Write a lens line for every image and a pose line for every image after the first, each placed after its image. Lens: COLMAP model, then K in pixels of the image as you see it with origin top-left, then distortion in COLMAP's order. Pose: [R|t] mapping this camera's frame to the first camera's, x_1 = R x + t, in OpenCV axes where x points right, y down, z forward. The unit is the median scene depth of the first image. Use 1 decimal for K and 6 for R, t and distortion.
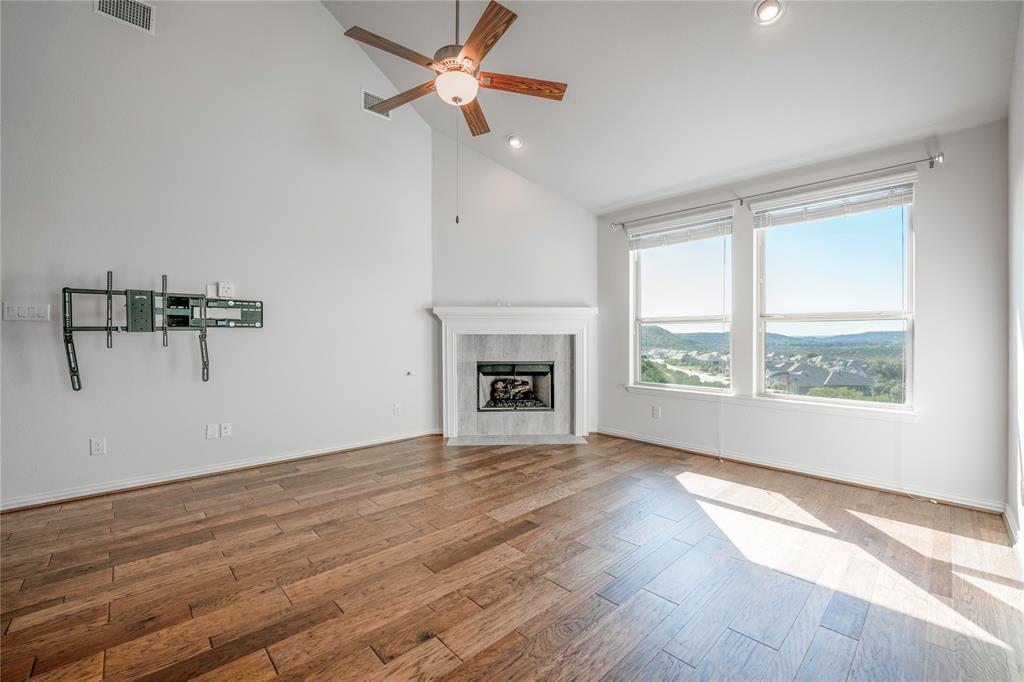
lens RADIAL K [[414.9, 0, 509.2], [0, 414.9, 340.6], [0, 0, 1]] dist [-0.025075, 0.000538]
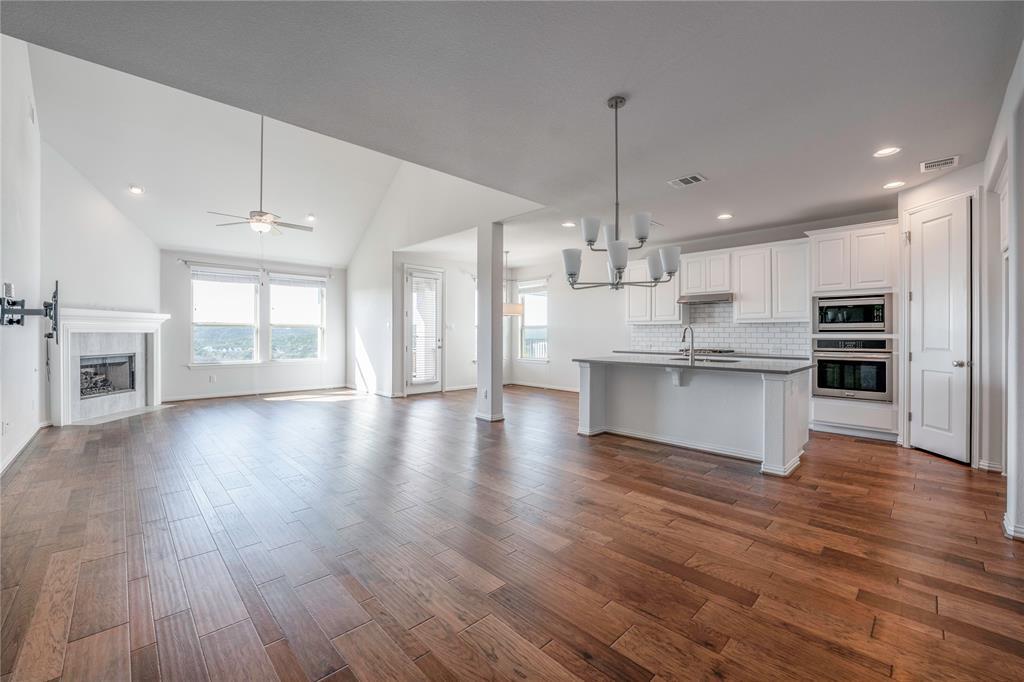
lens RADIAL K [[414.9, 0, 511.9], [0, 414.9, 332.7], [0, 0, 1]] dist [-0.025075, 0.000538]
pose [[-0.015826, 0.001085, 0.999874, -1.246289], [0.008083, 0.999967, -0.000957, -0.003876], [-0.999842, 0.008067, -0.015835, -0.188924]]
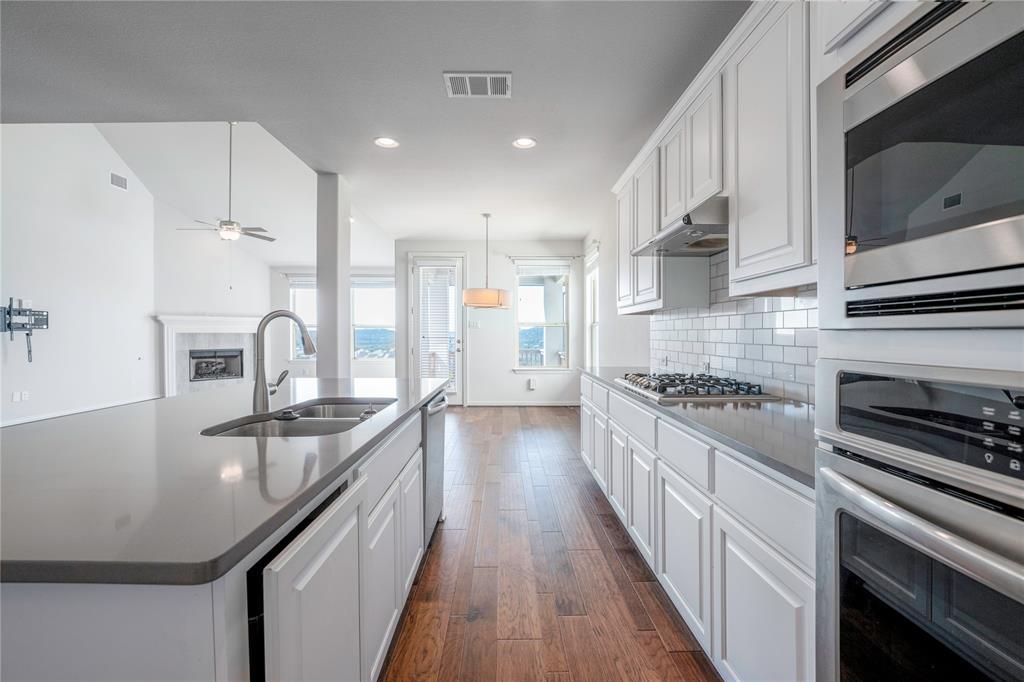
lens RADIAL K [[414.9, 0, 505.8], [0, 414.9, 338.1], [0, 0, 1]] dist [-0.025075, 0.000538]
pose [[0.670788, -0.007290, 0.741613, -0.435900], [0.005975, 0.999972, 0.004425, 0.005615], [-0.741625, 0.001463, 0.670813, -0.973869]]
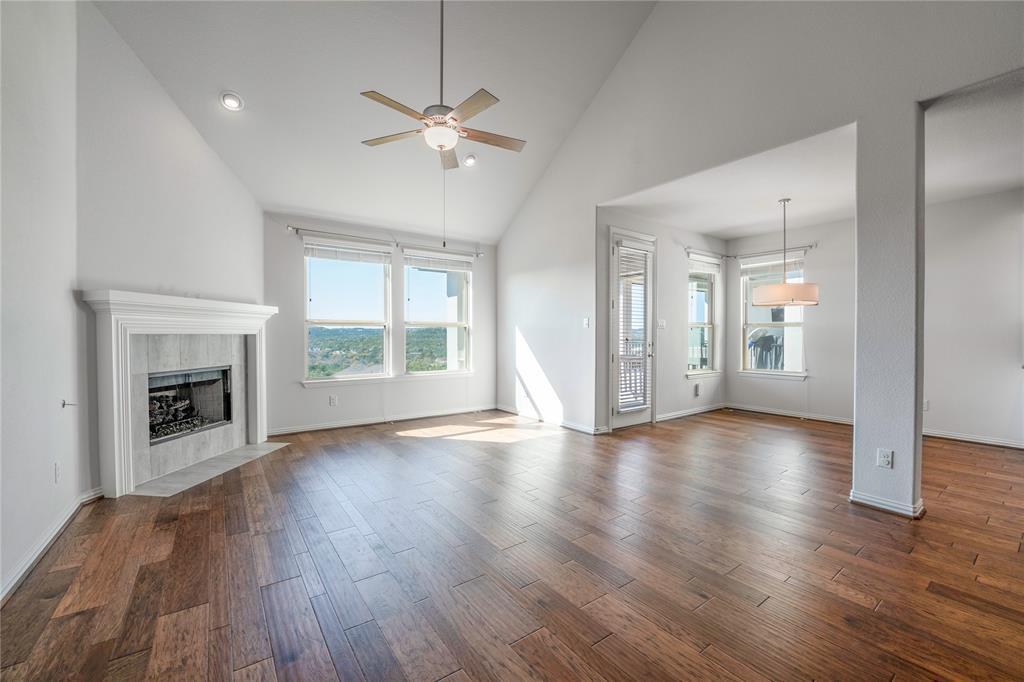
lens RADIAL K [[414.9, 0, 512.2], [0, 414.9, 338.6], [0, 0, 1]] dist [-0.025075, 0.000538]
pose [[0.127856, -0.010902, 0.991733, -0.684979], [0.009467, 0.999907, 0.009772, -0.008995], [-0.991748, 0.008139, 0.127947, 0.319501]]
